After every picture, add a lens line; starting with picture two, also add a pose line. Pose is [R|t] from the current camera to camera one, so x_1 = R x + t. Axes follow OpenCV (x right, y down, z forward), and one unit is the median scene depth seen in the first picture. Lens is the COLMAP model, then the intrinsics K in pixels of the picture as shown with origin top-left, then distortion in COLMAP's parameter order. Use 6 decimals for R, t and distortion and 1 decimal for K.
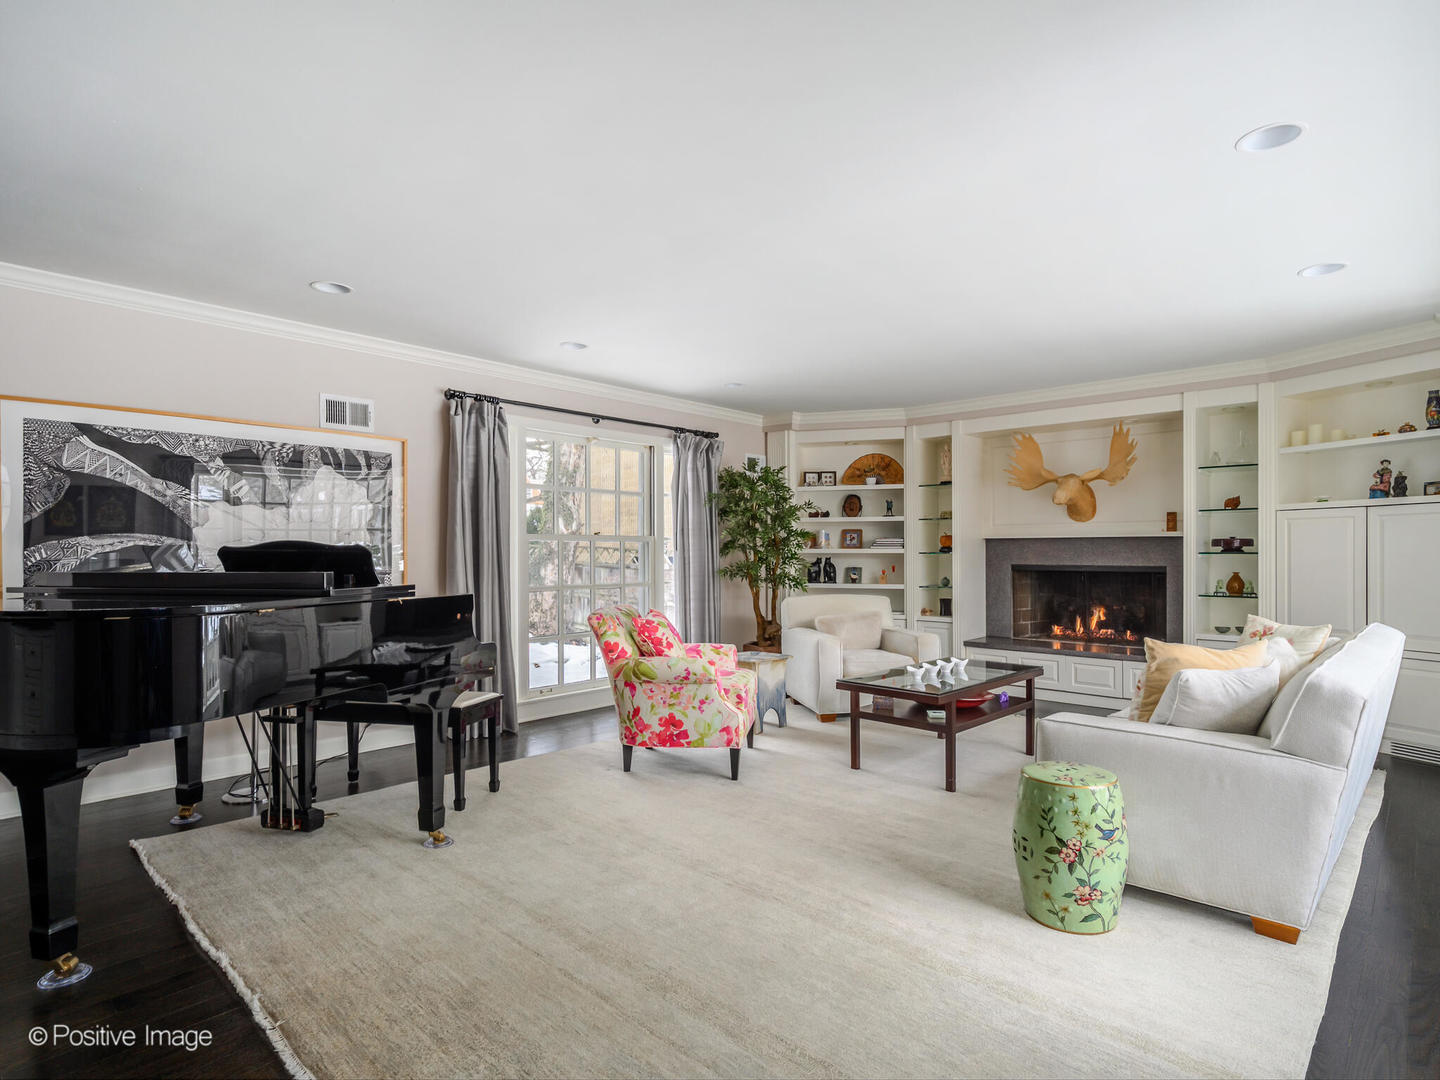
lens RADIAL K [[771.2, 0, 733.2], [0, 771.2, 551.8], [0, 0, 1]] dist [0.006556, 0.001480]
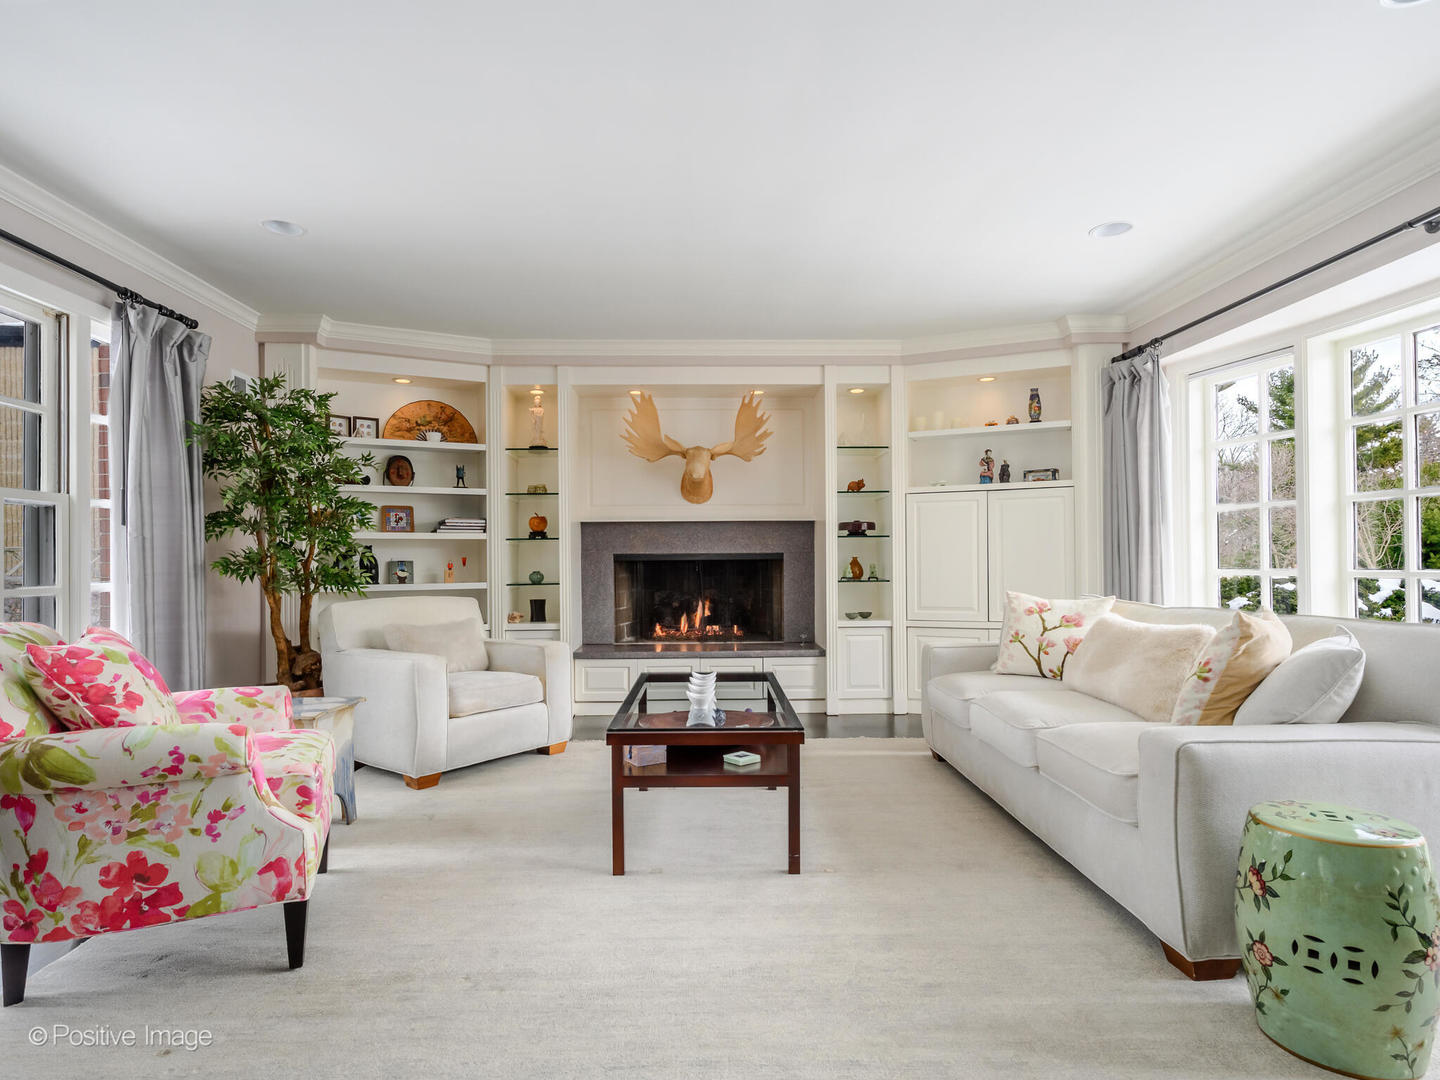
lens RADIAL K [[796.8, 0, 720.0], [0, 796.8, 540.0], [0, 0, 1]] dist [0.006569, -0.000141]
pose [[0.715493, 0.010841, 0.698536, -0.179978], [0.008272, 0.999678, -0.023987, 0.027702], [-0.698571, 0.022941, 0.715173, 0.386484]]
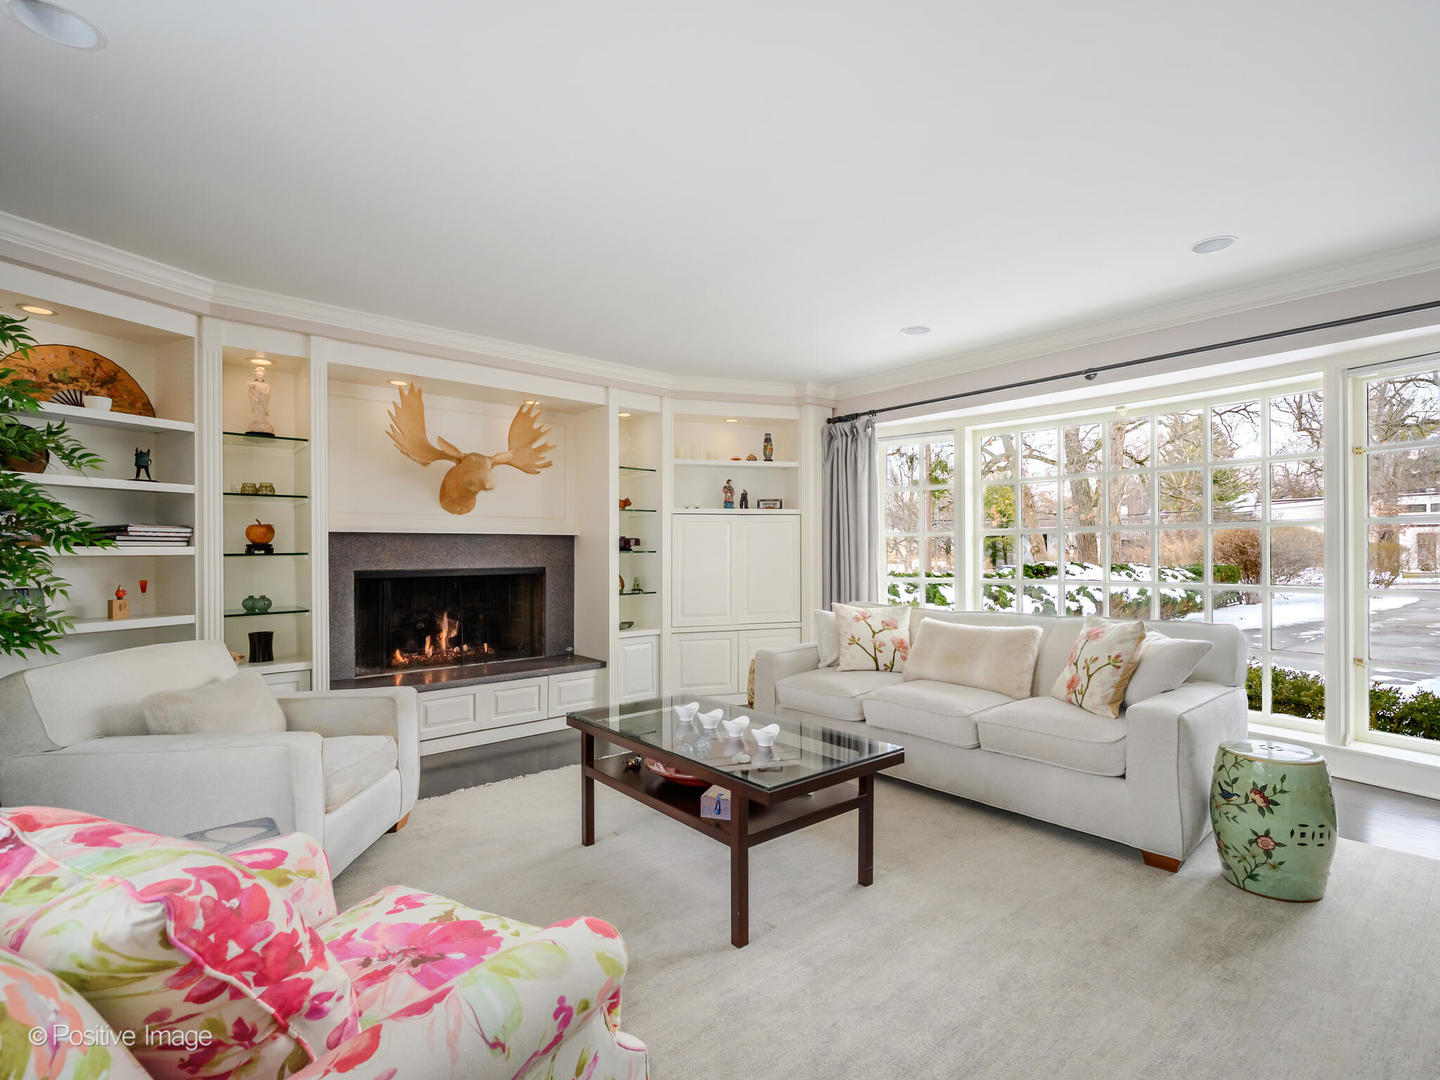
lens RADIAL K [[690.1, 0, 745.5], [0, 690.1, 546.4], [0, 0, 1]] dist [0.002462, -0.000709]
pose [[0.096463, 0.007985, 0.995304, -0.260313], [0.007370, 0.999935, -0.008736, 0.003385], [-0.995309, 0.008179, 0.096398, 0.724456]]
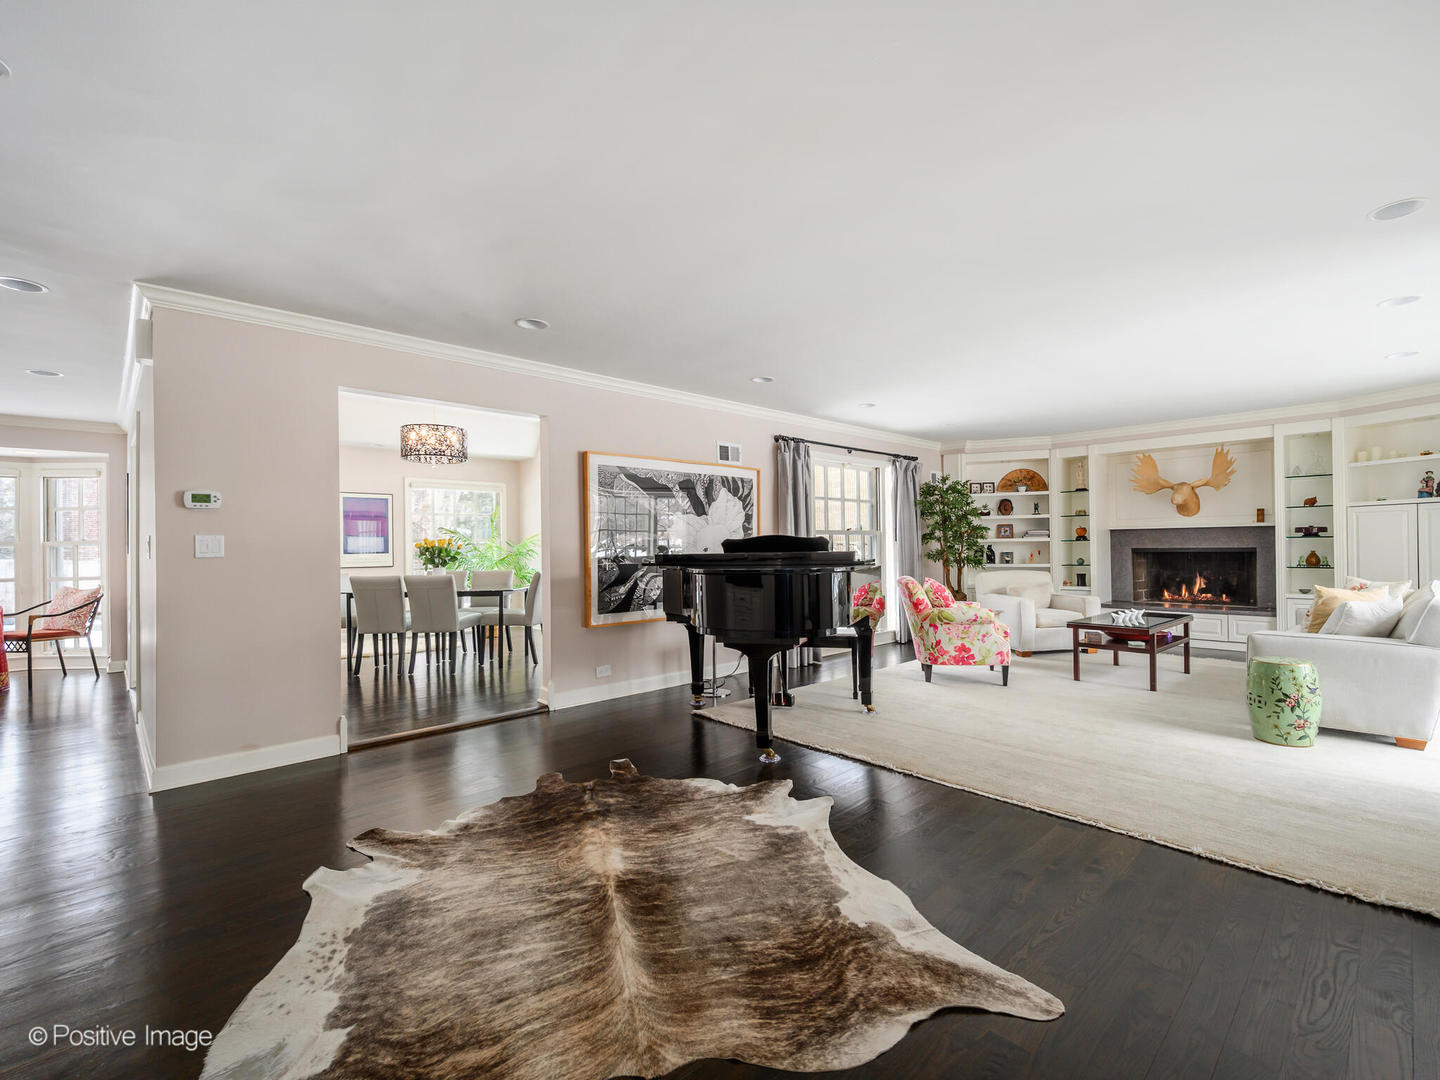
lens RADIAL K [[655.1, 0, 759.1], [0, 655.1, 545.4], [0, 0, 1]] dist [-0.000551, -0.000002]
pose [[0.998811, -0.012674, -0.047084, -0.301489], [0.012639, 0.999920, -0.001035, 0.005297], [0.047093, 0.000439, 0.998890, -0.241282]]
